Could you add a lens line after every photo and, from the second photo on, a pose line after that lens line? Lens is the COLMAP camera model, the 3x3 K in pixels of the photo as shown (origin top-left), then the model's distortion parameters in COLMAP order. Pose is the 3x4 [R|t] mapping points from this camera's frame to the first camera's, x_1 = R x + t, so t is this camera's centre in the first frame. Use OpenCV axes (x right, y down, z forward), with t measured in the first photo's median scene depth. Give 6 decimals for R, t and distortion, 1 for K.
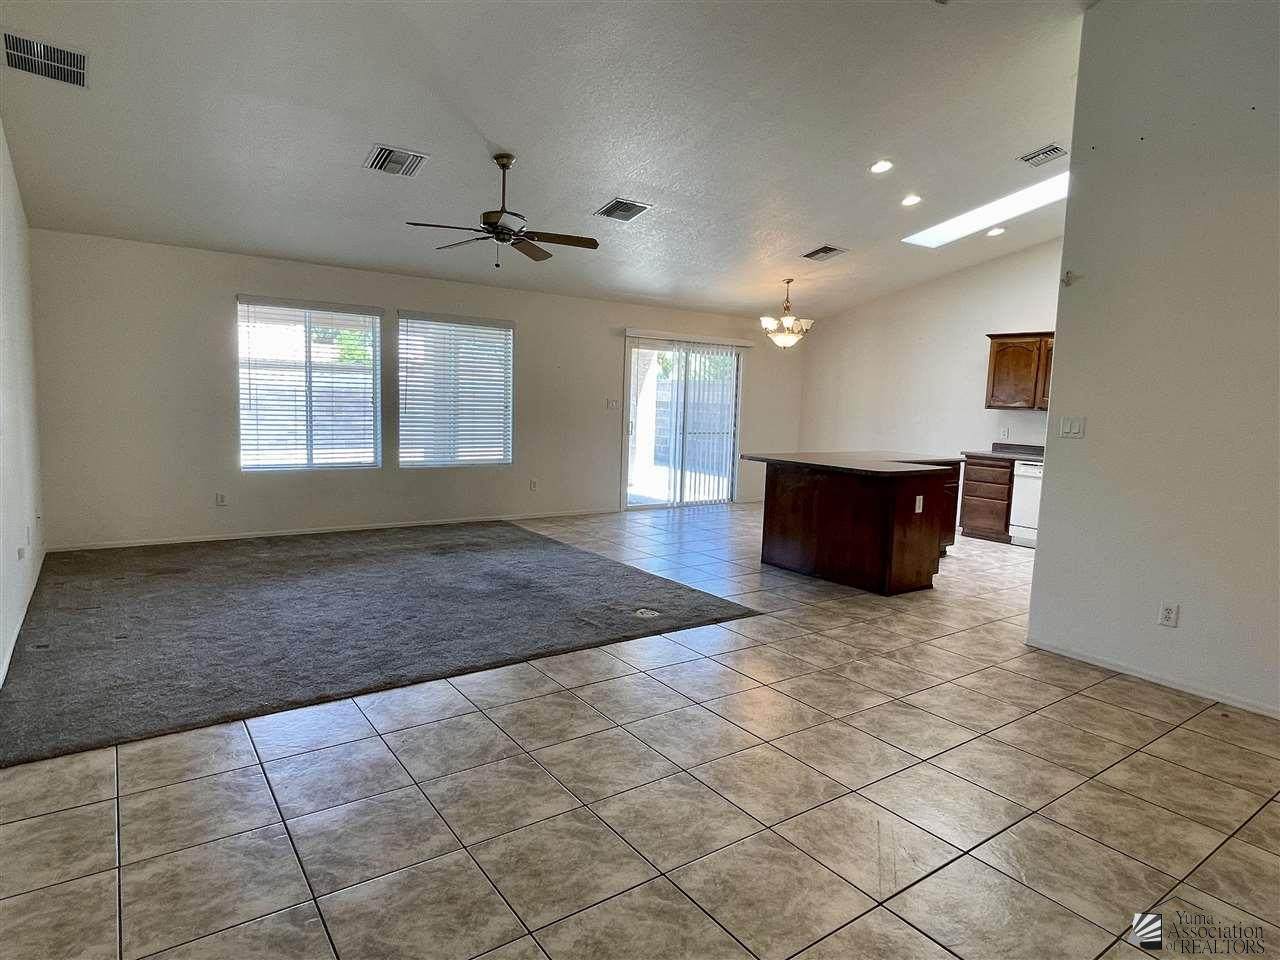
lens RADIAL K [[735.7, 0, 640.0], [0, 735.7, 480.0], [0, 0, 1]] dist [0.005876, -0.017899]
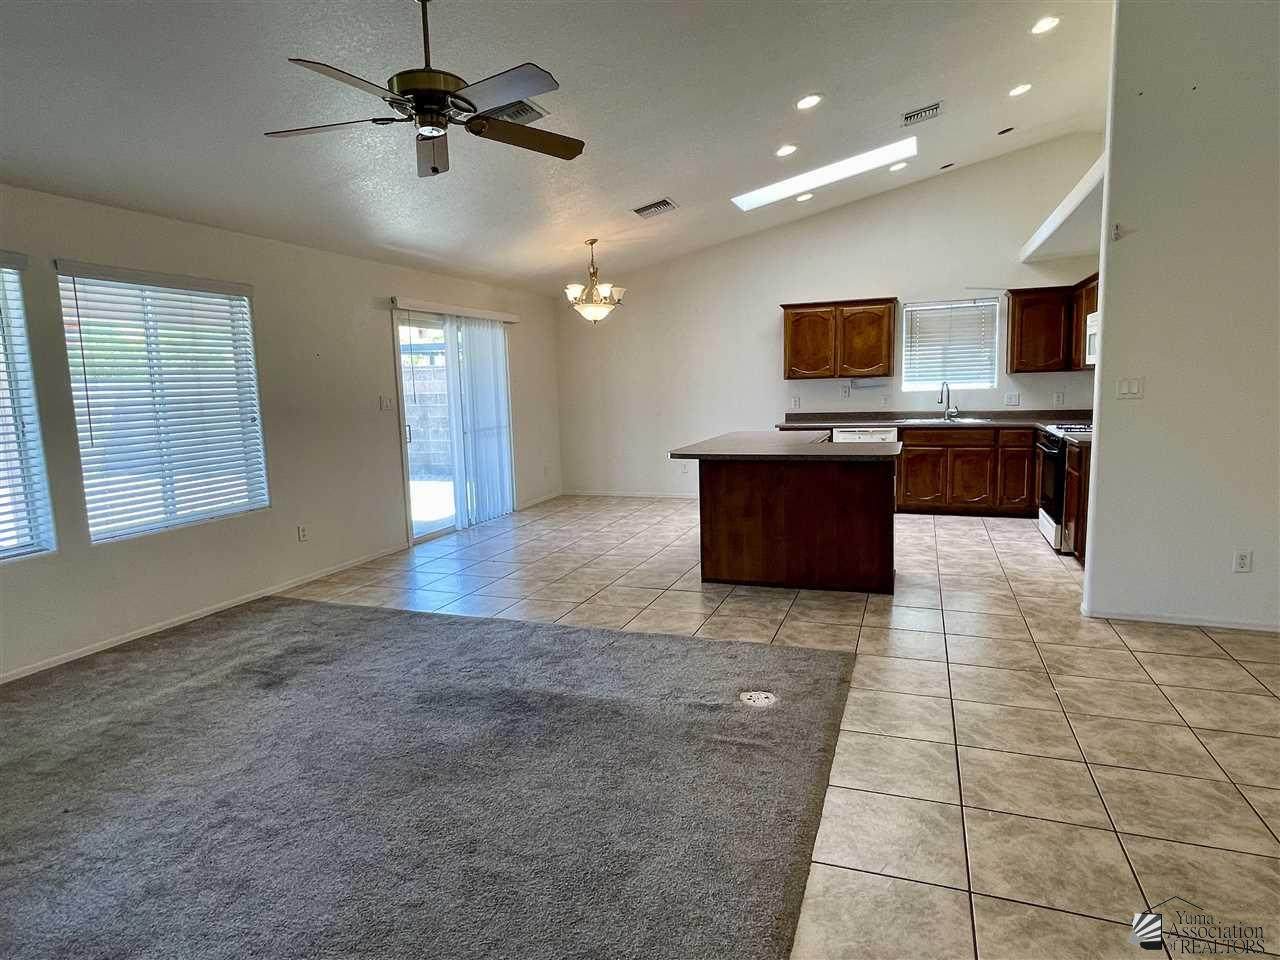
lens RADIAL K [[735.7, 0, 640.0], [0, 735.7, 480.0], [0, 0, 1]] dist [0.005876, -0.017899]
pose [[0.829481, -0.131642, 0.542799, -0.321107], [0.119474, 0.991153, 0.057804, -0.055769], [-0.545607, 0.016903, 0.837871, 0.356163]]
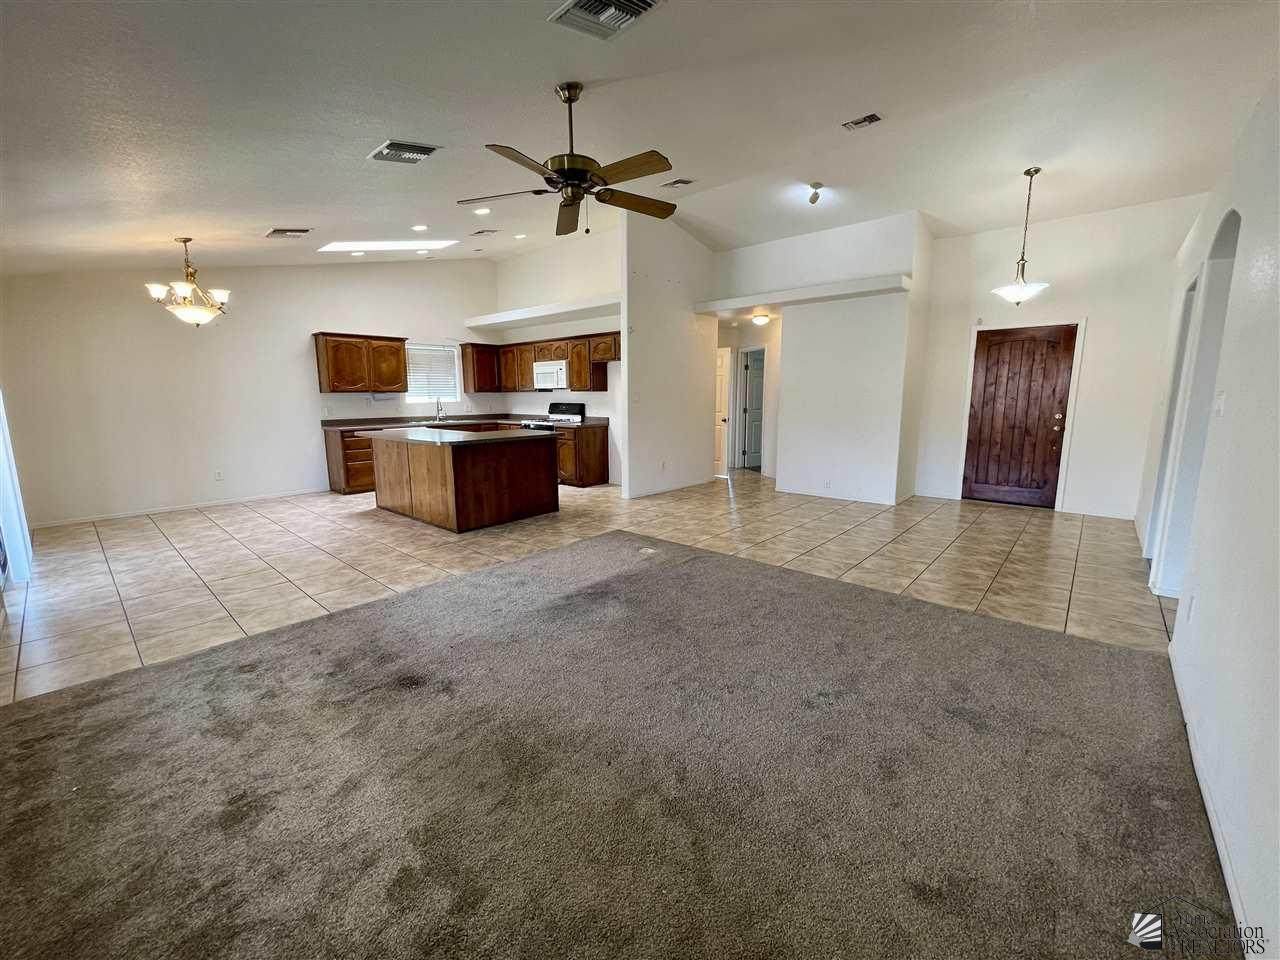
lens RADIAL K [[511.9, 0, 637.0], [0, 511.9, 475.3], [0, 0, 1]] dist [-0.000858, -0.000096]
pose [[-0.220494, -0.185059, 0.957672, -0.641805], [0.105069, 0.971617, 0.211945, -0.114982], [-0.969713, 0.147354, -0.194792, 0.879377]]
